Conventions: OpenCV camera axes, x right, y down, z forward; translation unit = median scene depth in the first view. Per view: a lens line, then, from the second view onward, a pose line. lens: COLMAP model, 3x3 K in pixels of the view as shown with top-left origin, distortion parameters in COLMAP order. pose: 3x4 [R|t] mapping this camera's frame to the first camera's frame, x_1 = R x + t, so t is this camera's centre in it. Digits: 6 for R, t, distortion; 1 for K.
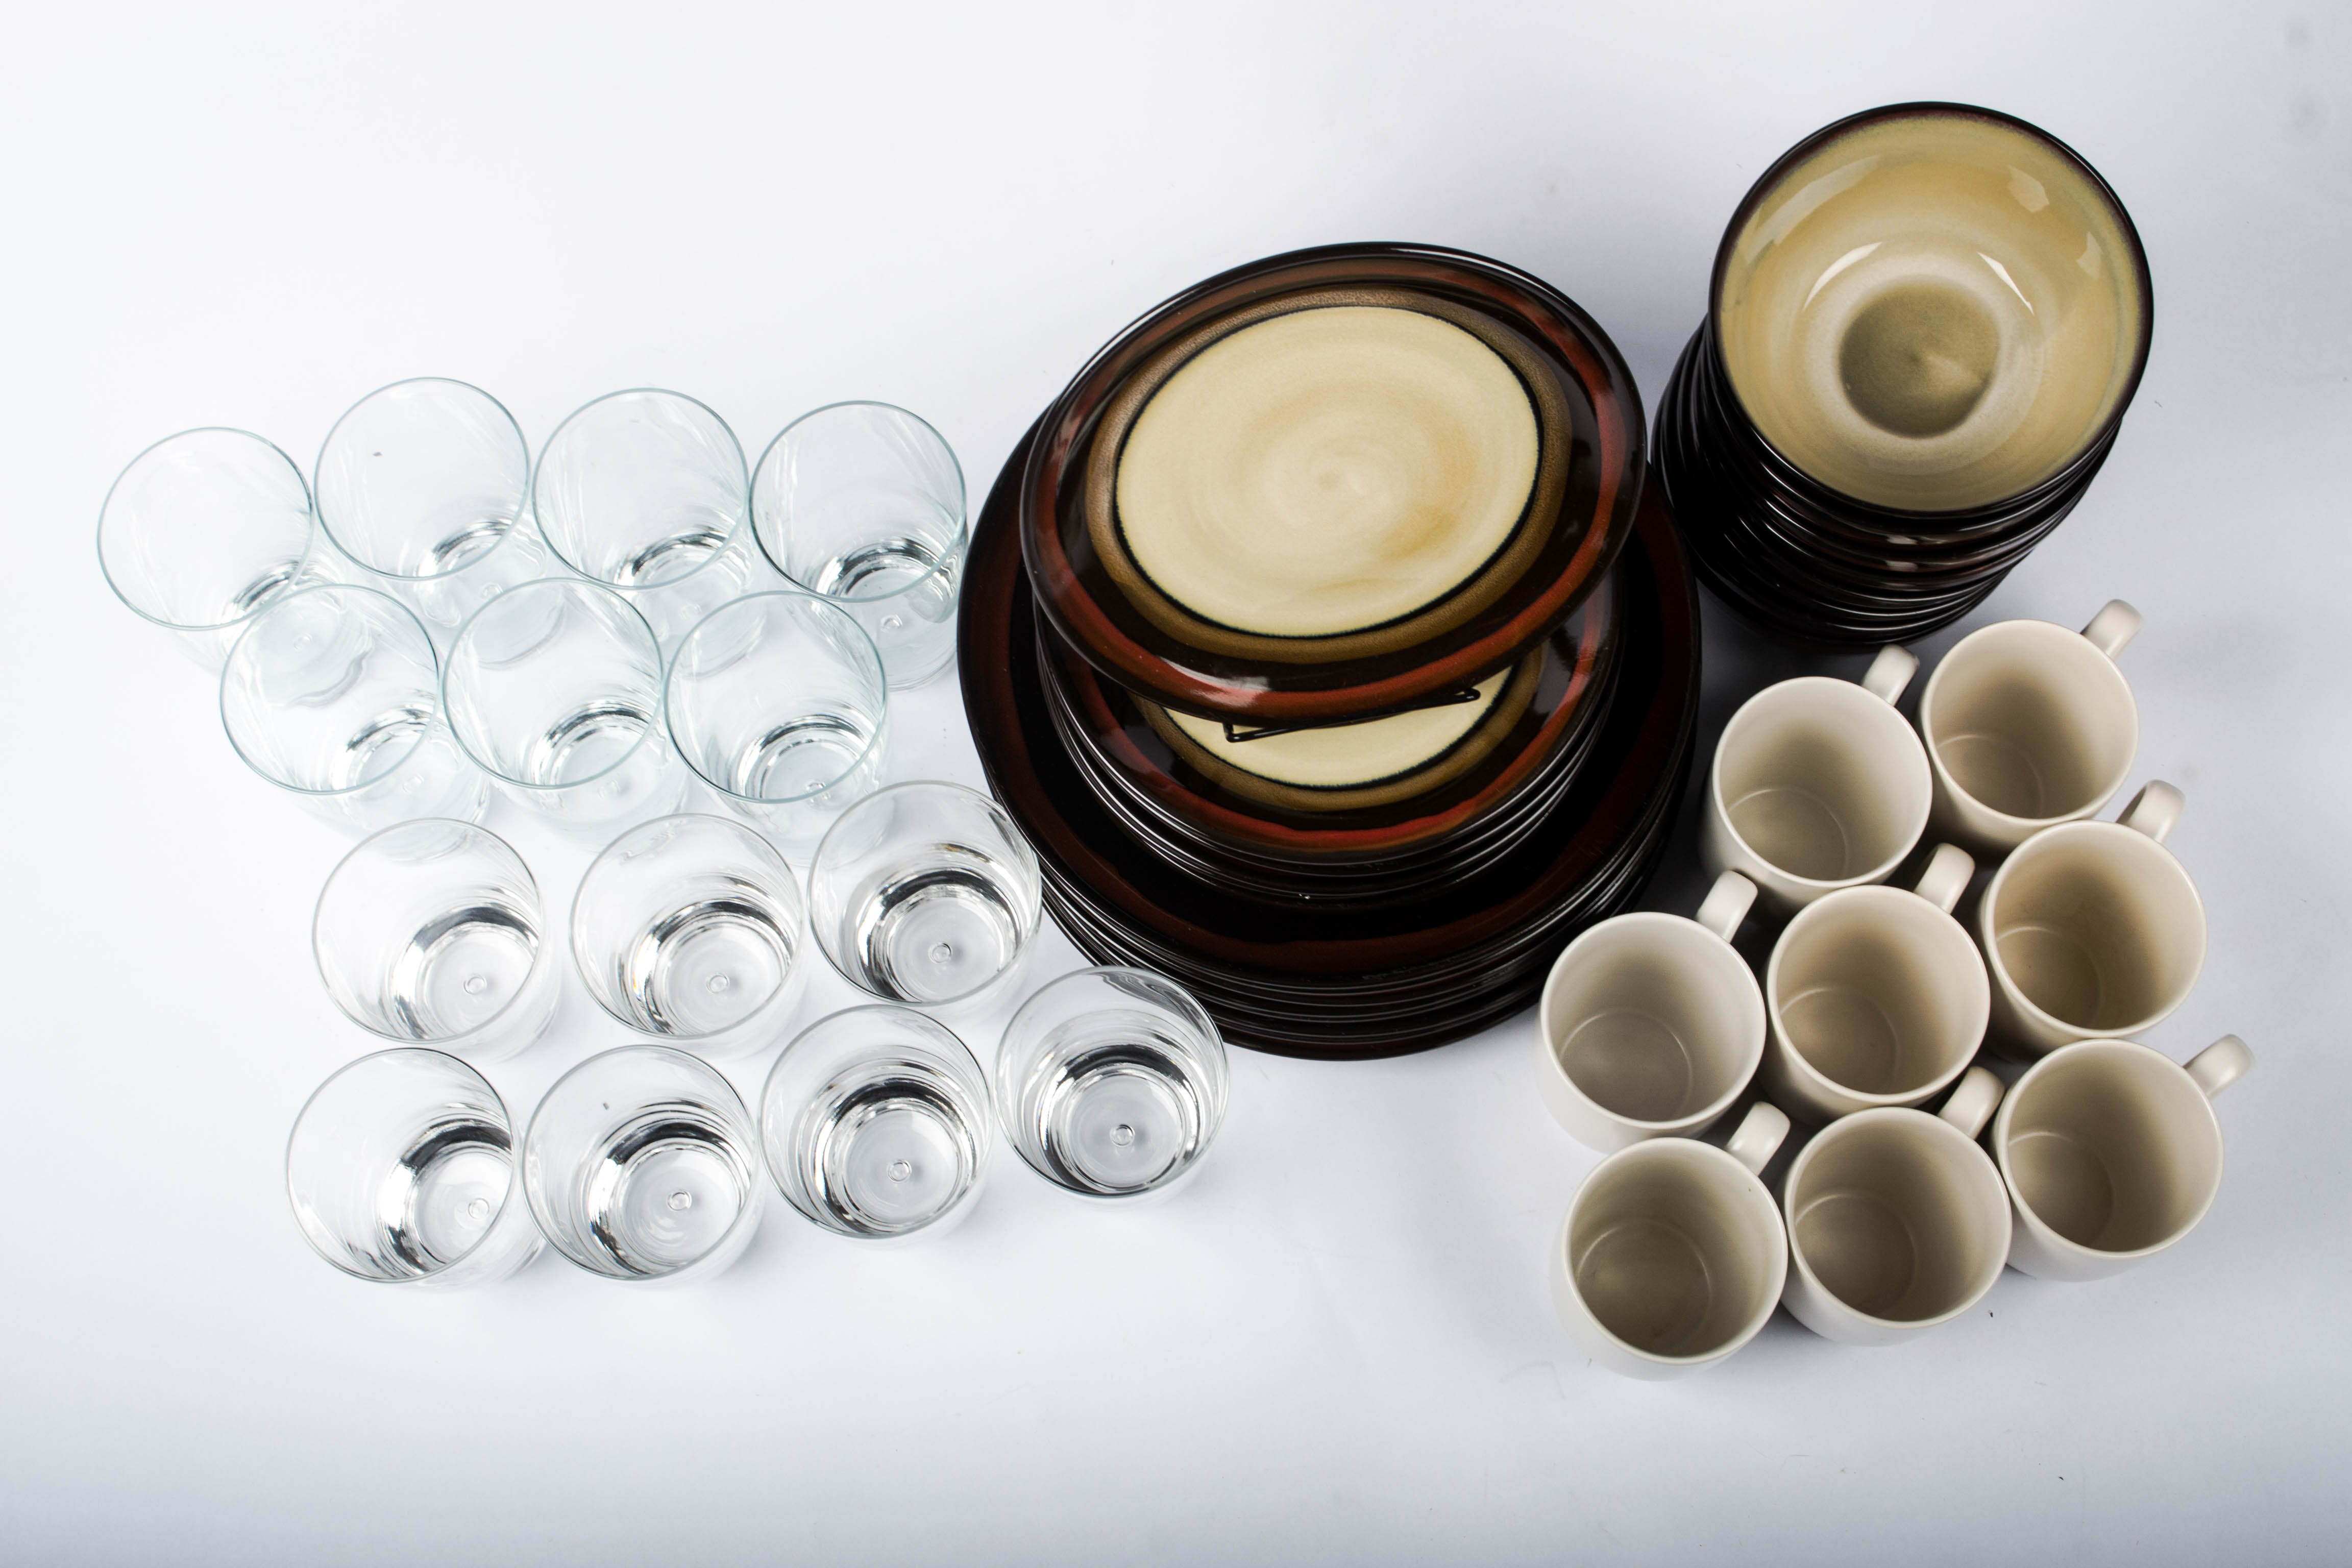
lens RADIAL K [[3174.9, 0, 1176.0], [0, 3174.9, 784.0], [0, 0, 1]] dist [-0.110233, -0.066614]
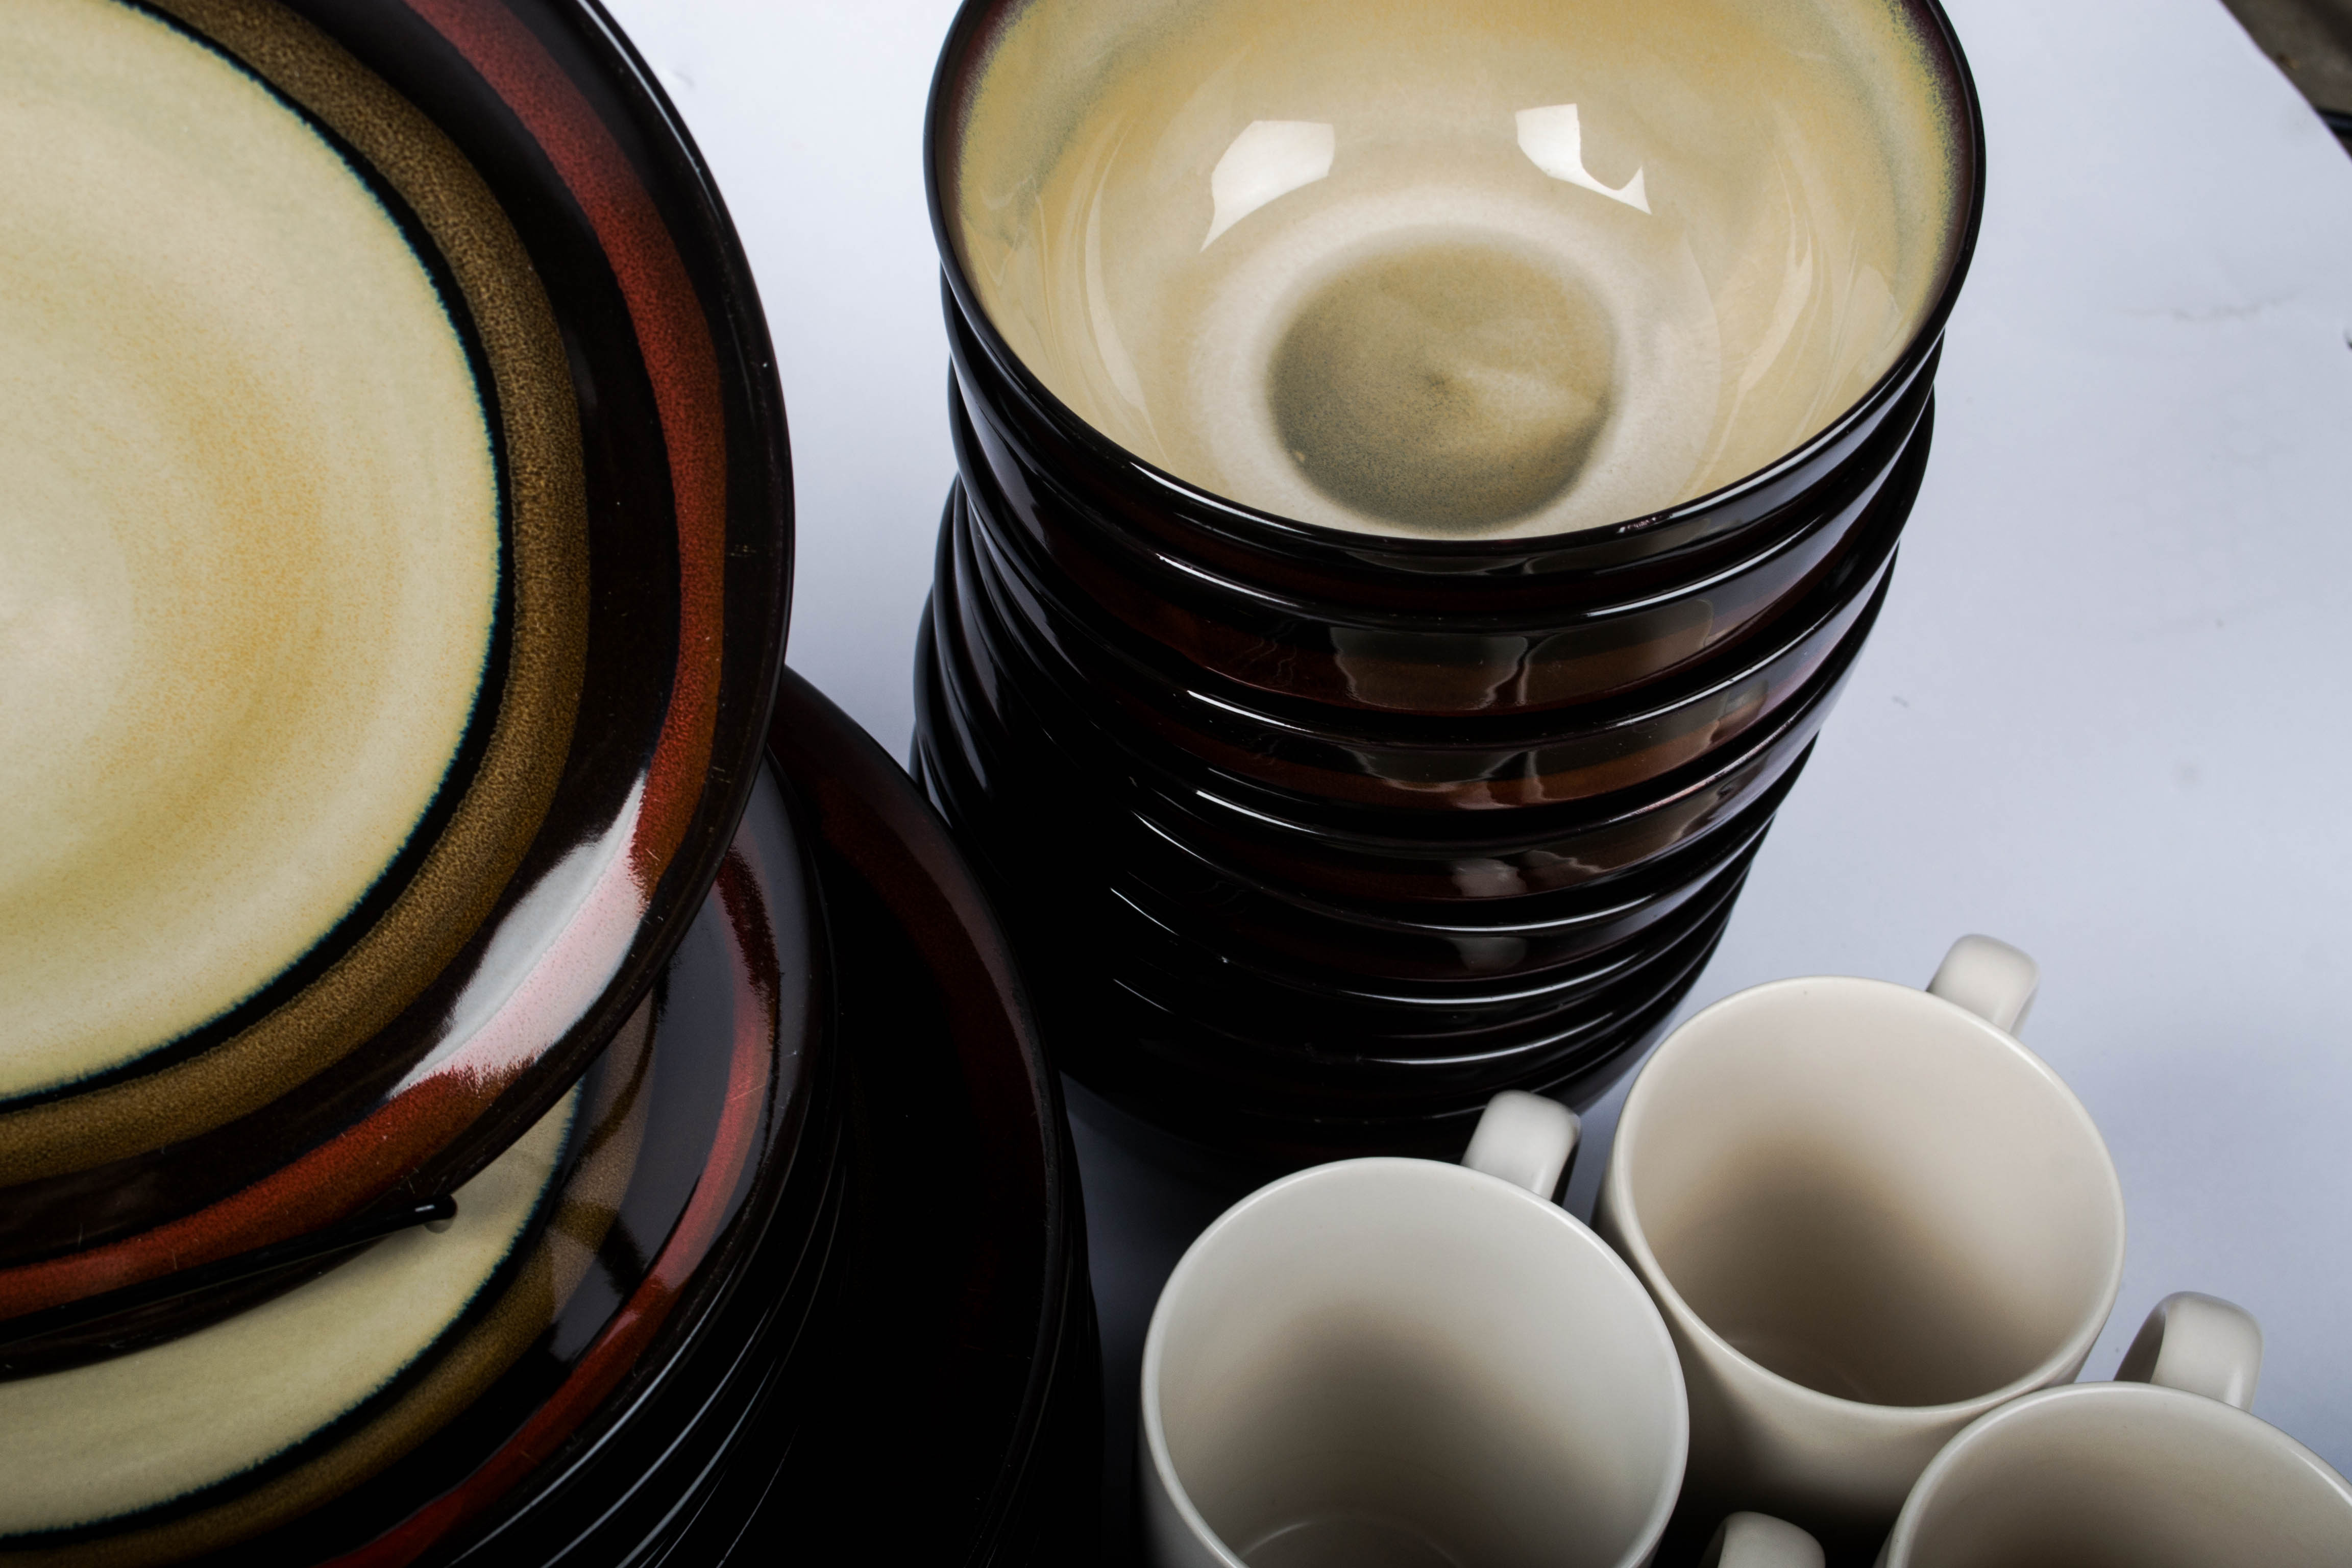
lens RADIAL K [[3174.9, 0, 1176.0], [0, 3174.9, 784.0], [0, 0, 1]] dist [-0.110233, -0.066614]
pose [[0.975475, -0.111597, 0.189723, 0.109633], [0.174781, 0.916642, -0.359470, 0.068148], [-0.133793, 0.383813, 0.913667, 0.624391]]
